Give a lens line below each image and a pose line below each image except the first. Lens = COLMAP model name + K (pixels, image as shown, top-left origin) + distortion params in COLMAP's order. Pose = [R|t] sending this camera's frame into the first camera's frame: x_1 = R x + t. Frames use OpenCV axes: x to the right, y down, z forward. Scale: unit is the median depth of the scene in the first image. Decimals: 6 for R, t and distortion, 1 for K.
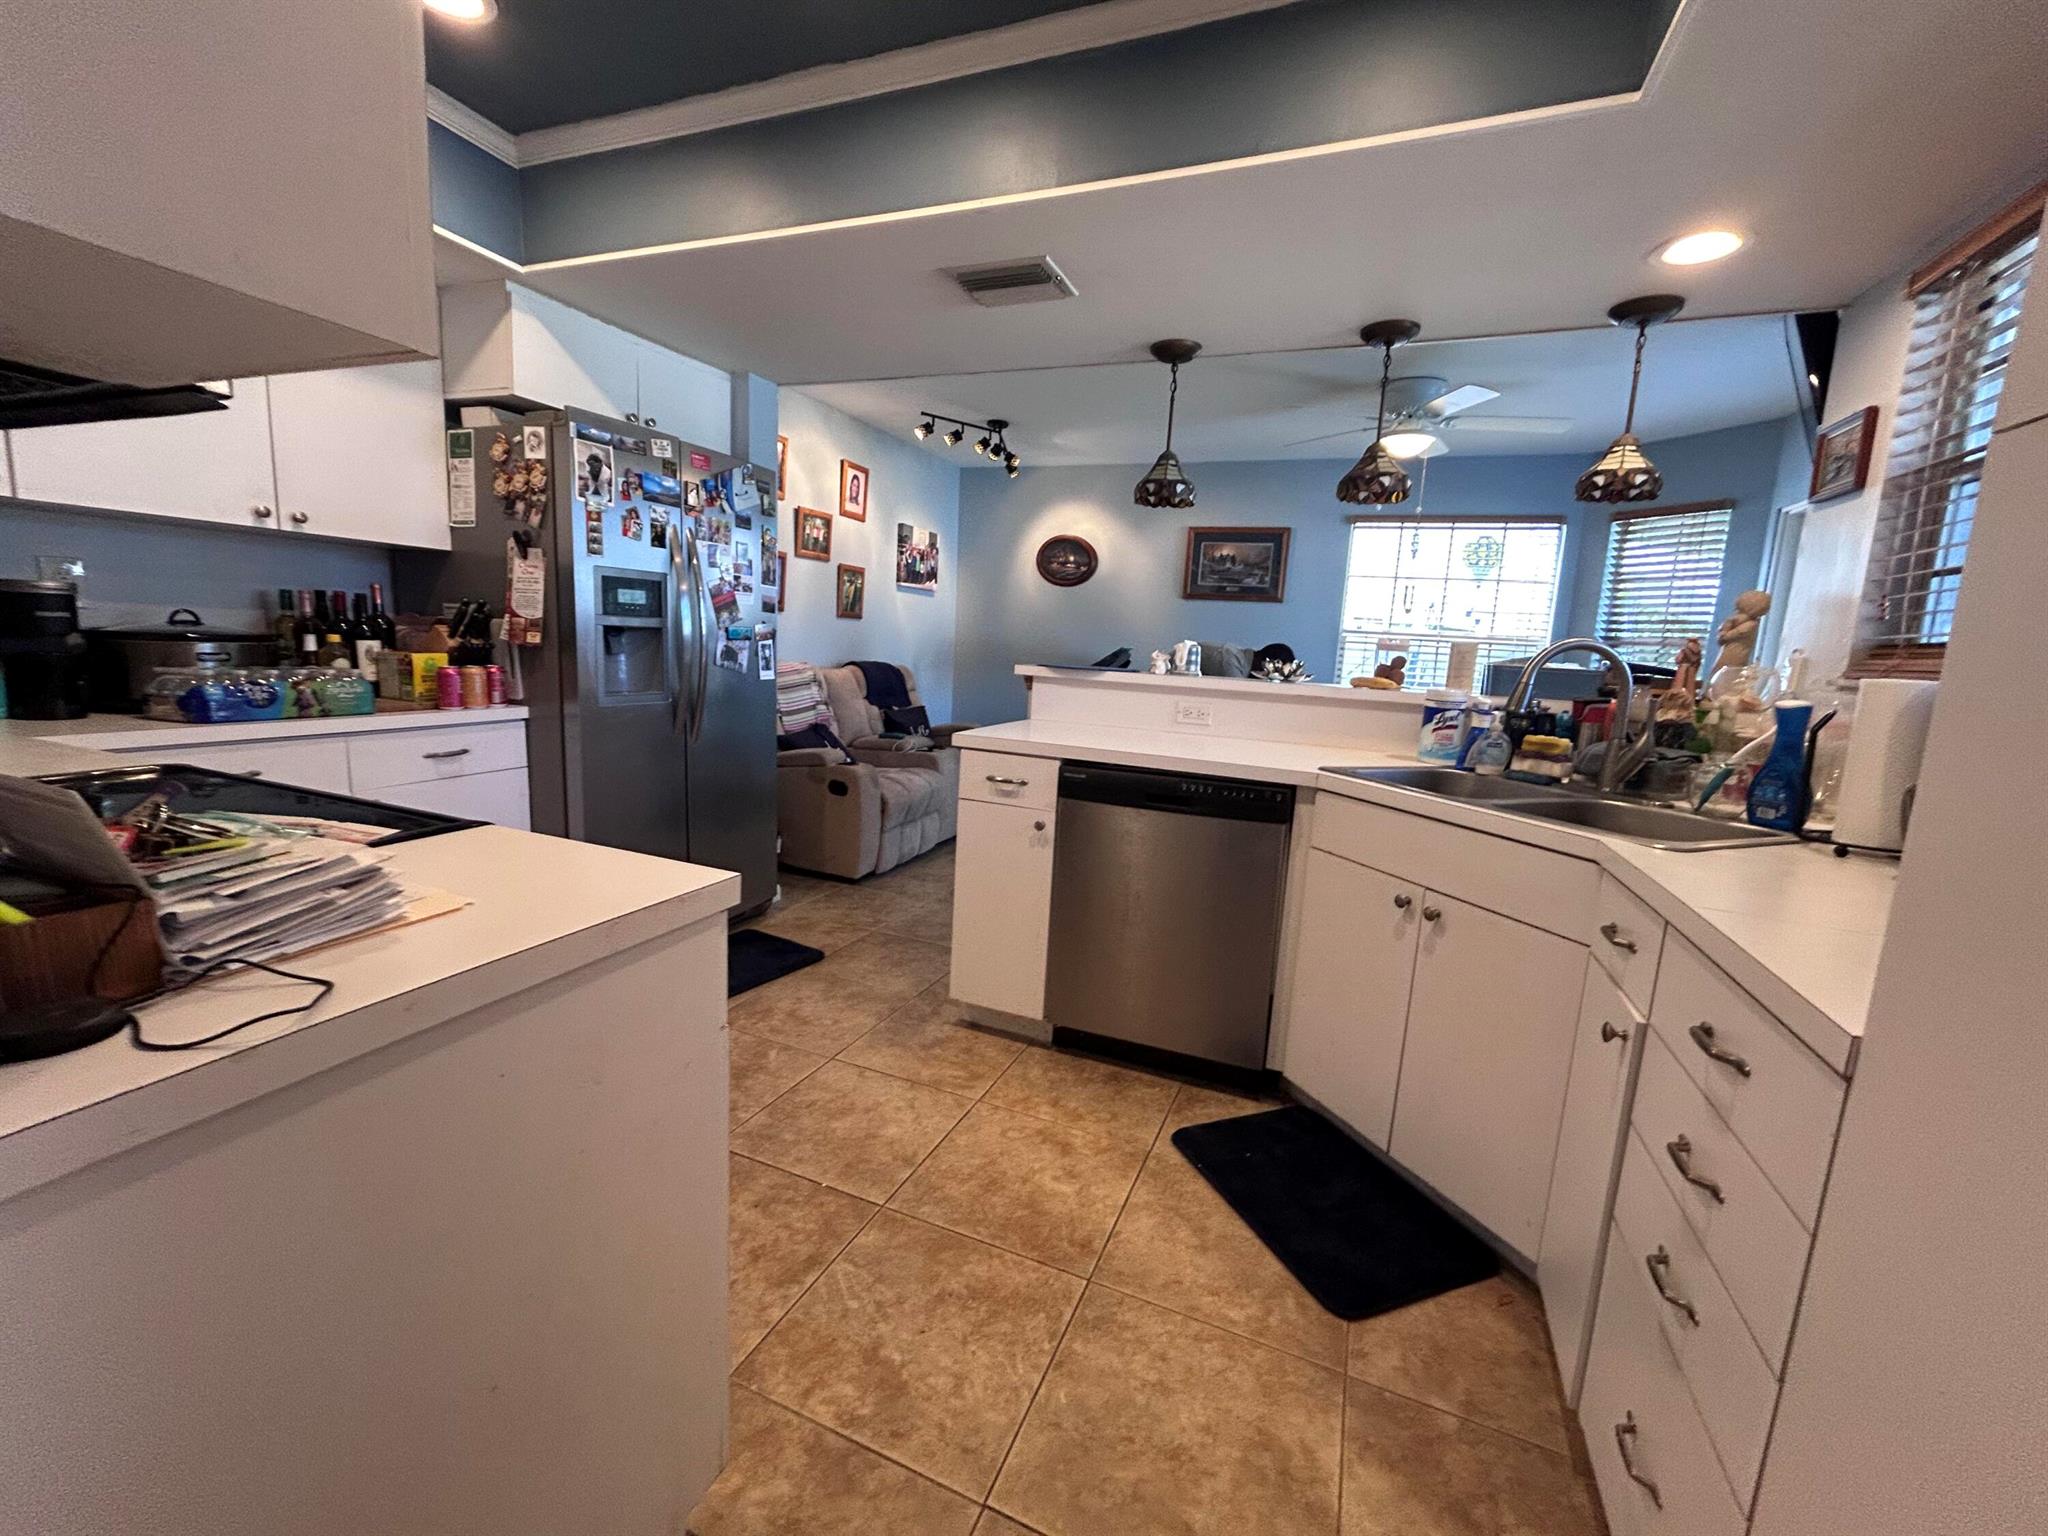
lens RADIAL K [[831.2, 0, 1021.2], [0, 831.2, 767.0], [0, 0, 1]] dist [-0.001278, -0.000372]
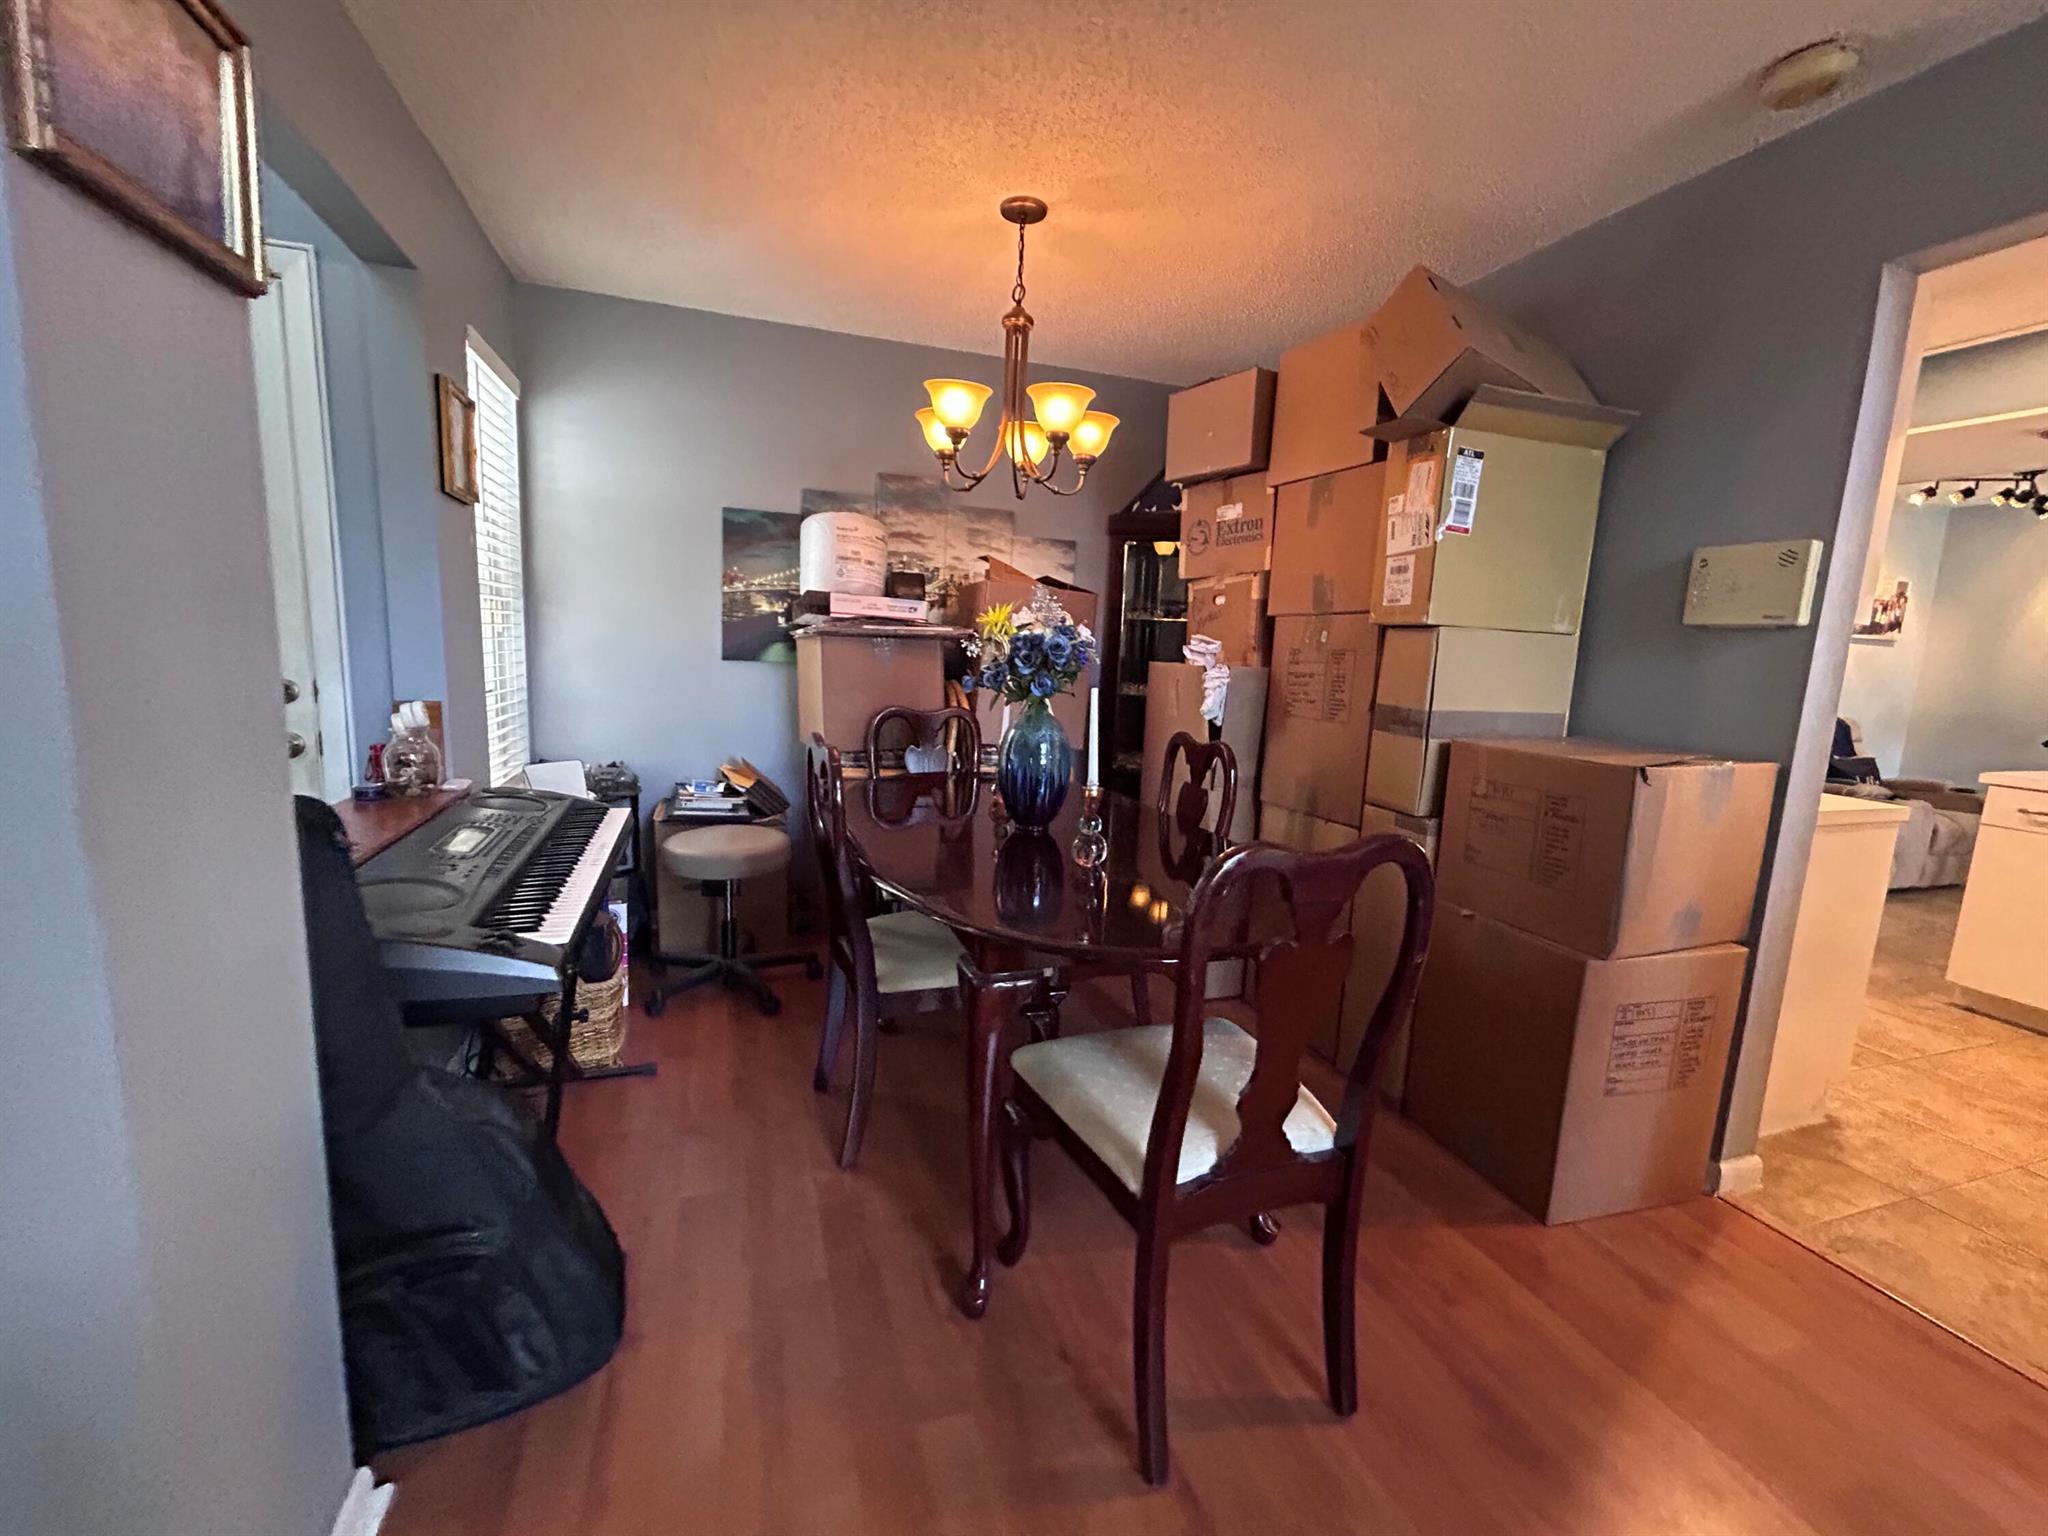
lens RADIAL K [[831.2, 0, 1020.0], [0, 831.2, 762.0], [0, 0, 1]] dist [-0.001278, -0.000372]
pose [[0.658661, 0.088989, -0.747159, -0.051158], [-0.126279, 0.991971, 0.006825, 0.060098], [0.741768, 0.089855, 0.664610, -0.464698]]
